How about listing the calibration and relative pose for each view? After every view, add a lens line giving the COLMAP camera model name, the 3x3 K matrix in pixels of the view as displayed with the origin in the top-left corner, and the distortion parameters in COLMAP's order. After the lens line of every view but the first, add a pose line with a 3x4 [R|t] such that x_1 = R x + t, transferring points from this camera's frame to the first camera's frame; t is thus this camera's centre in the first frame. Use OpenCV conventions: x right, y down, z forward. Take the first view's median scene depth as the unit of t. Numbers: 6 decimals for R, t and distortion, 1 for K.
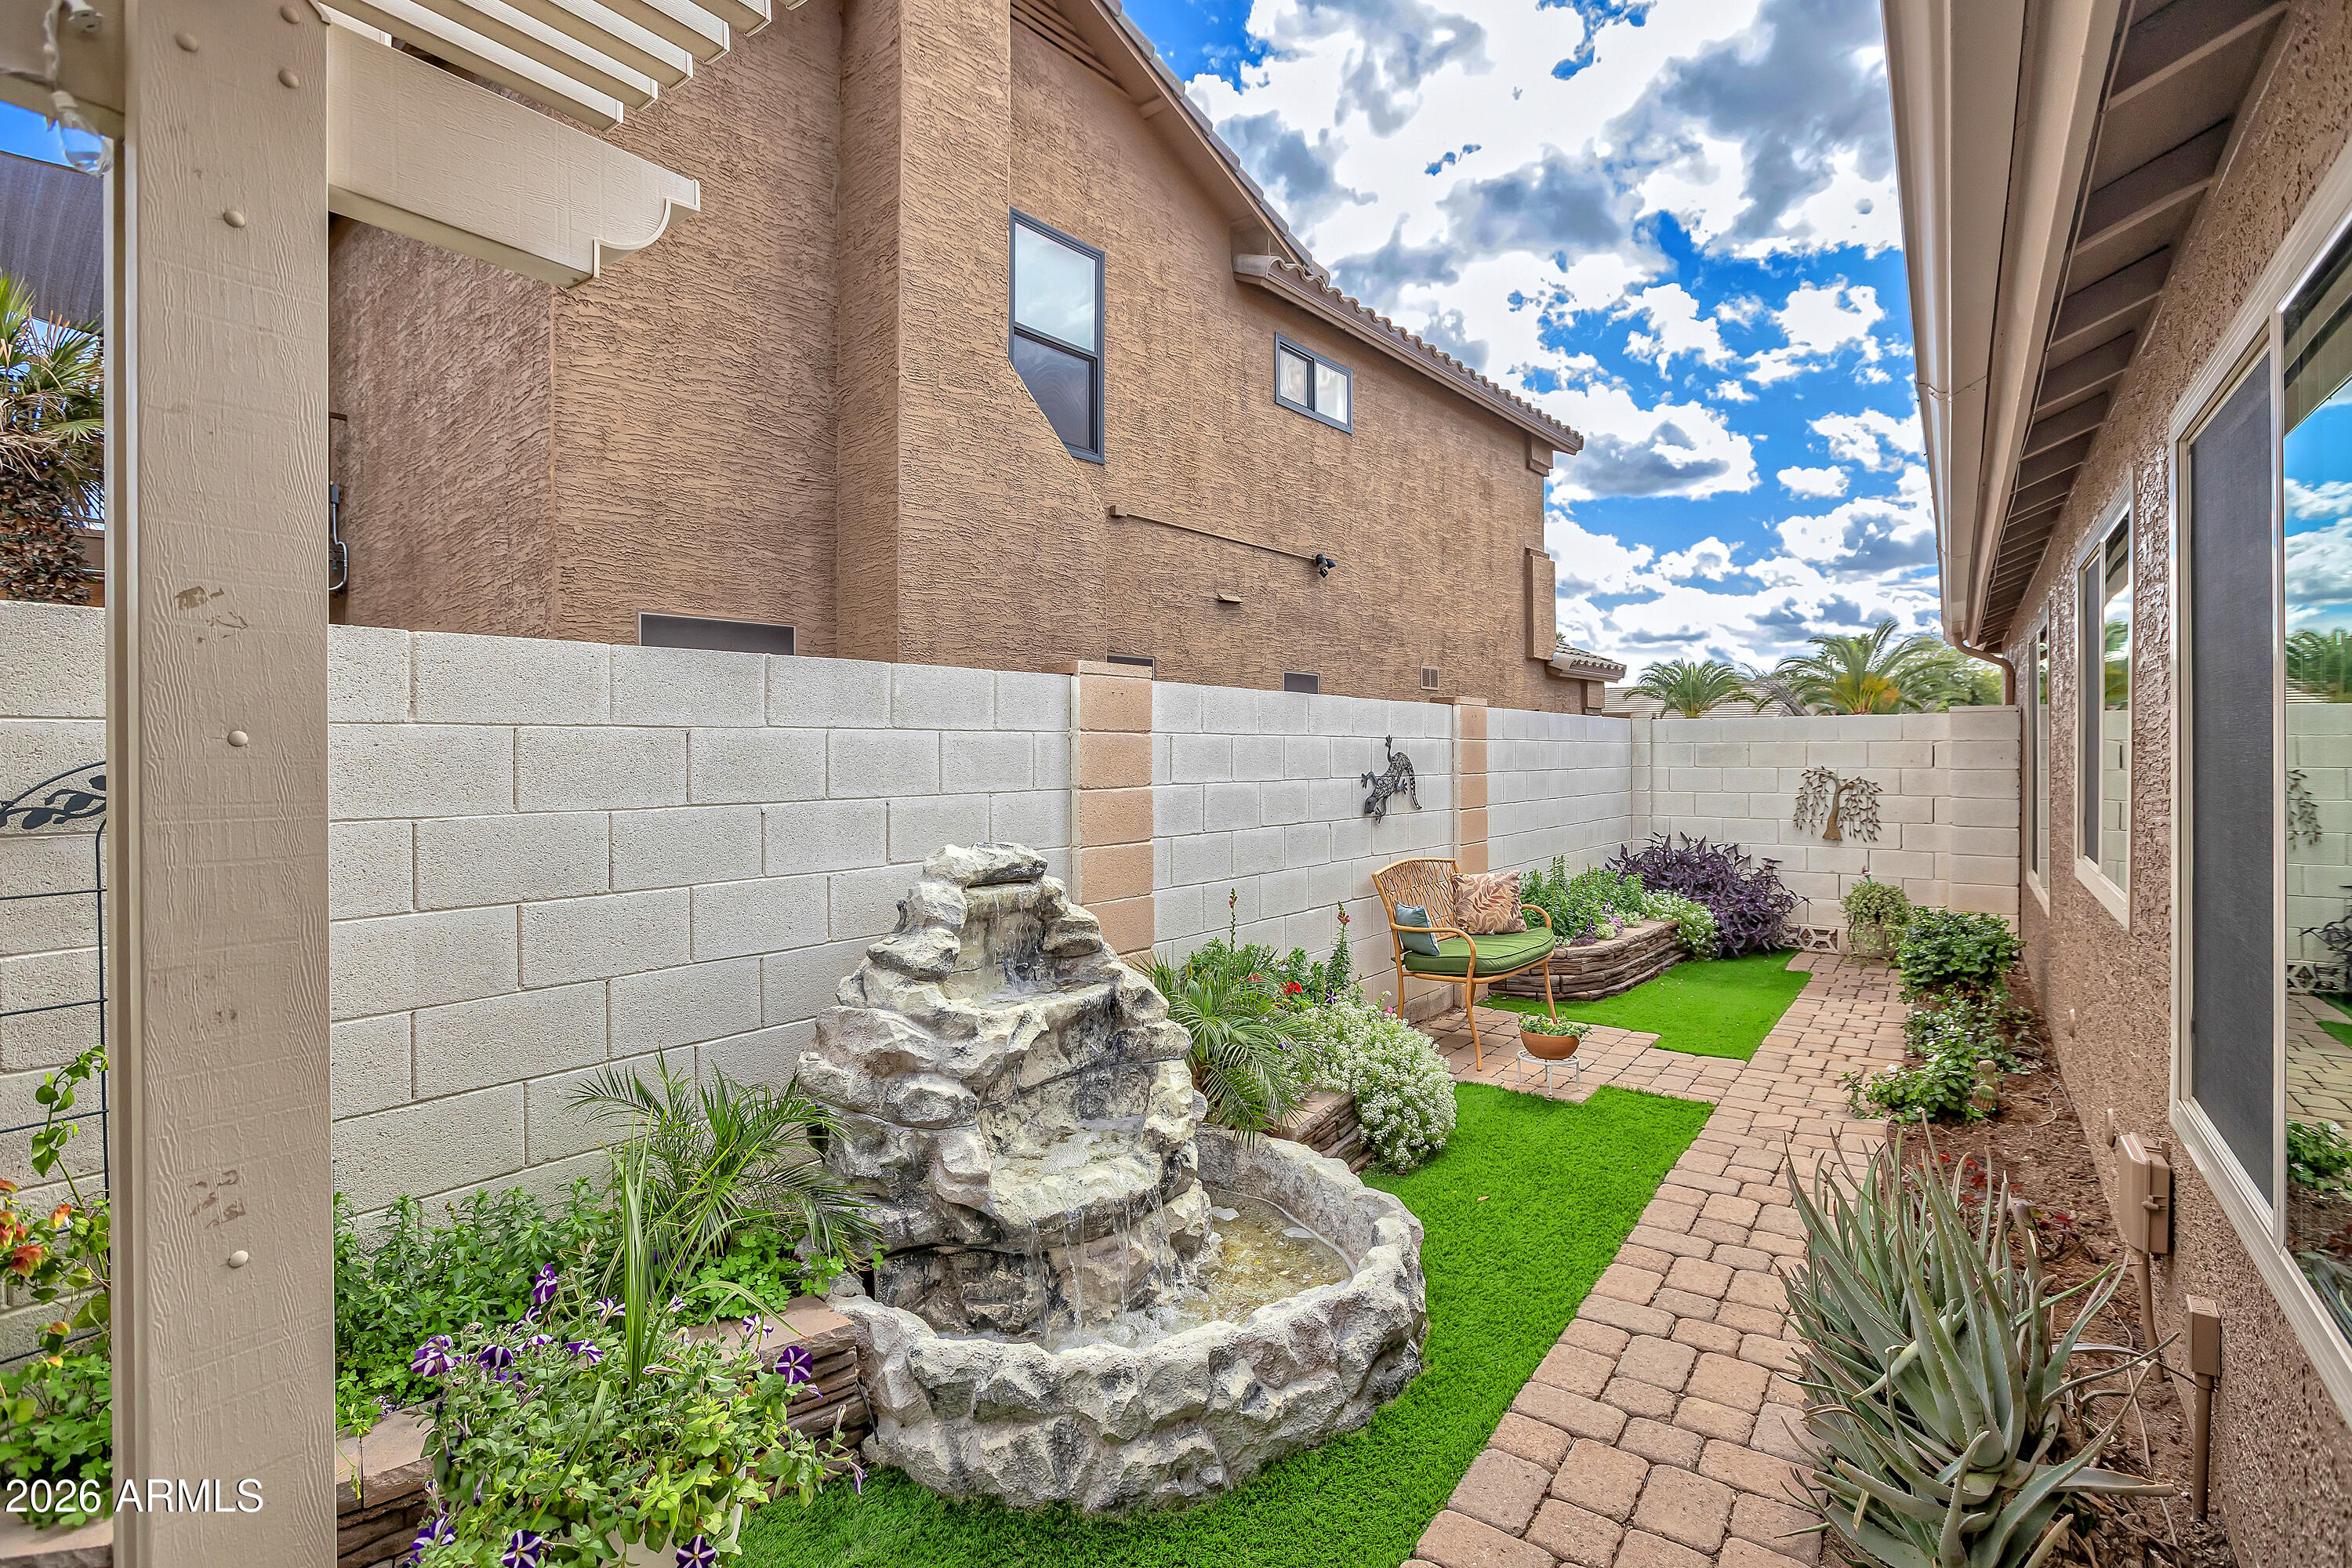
lens RADIAL K [[1109.5, 0, 1177.9], [0, 1109.5, 767.3], [0, 0, 1]] dist [-0.032049, 0.002689]
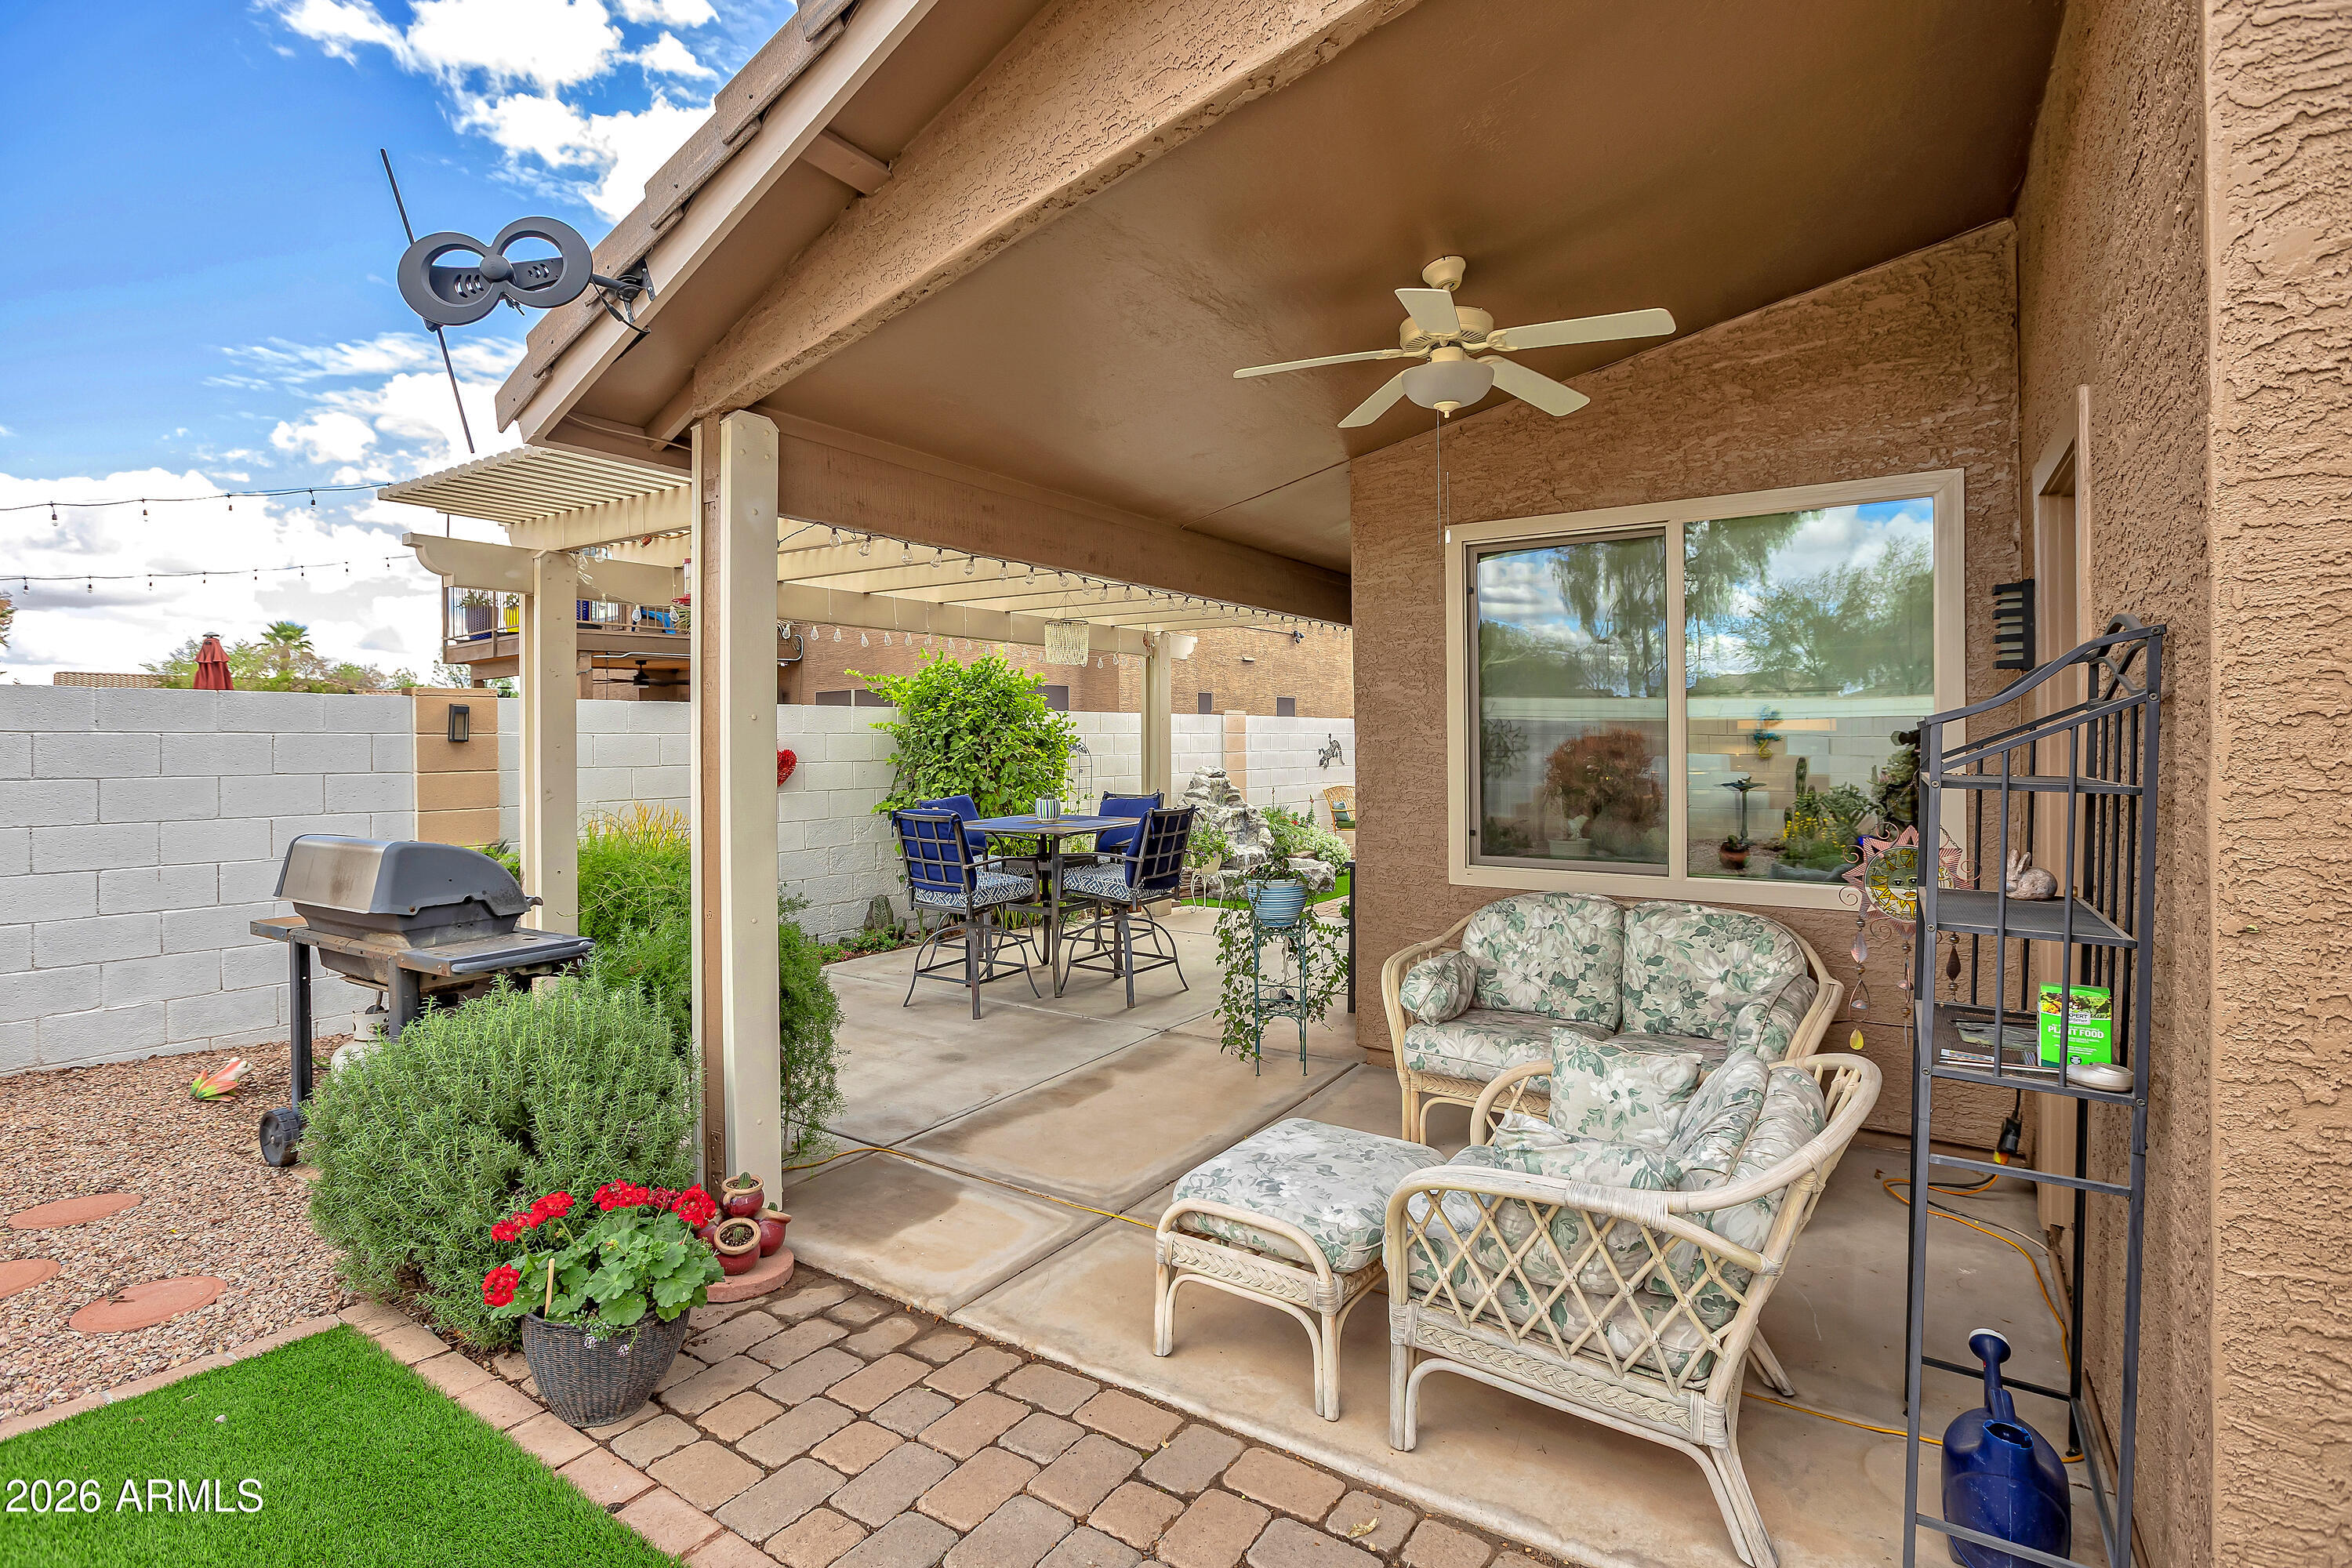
lens RADIAL K [[1109.5, 0, 1159.5], [0, 1109.5, 781.2], [0, 0, 1]] dist [-0.032049, 0.002689]
pose [[0.999811, -0.004791, 0.018816, -0.289546], [0.004411, 0.999787, 0.020142, 0.032578], [-0.018909, -0.020055, 0.999620, -1.798562]]
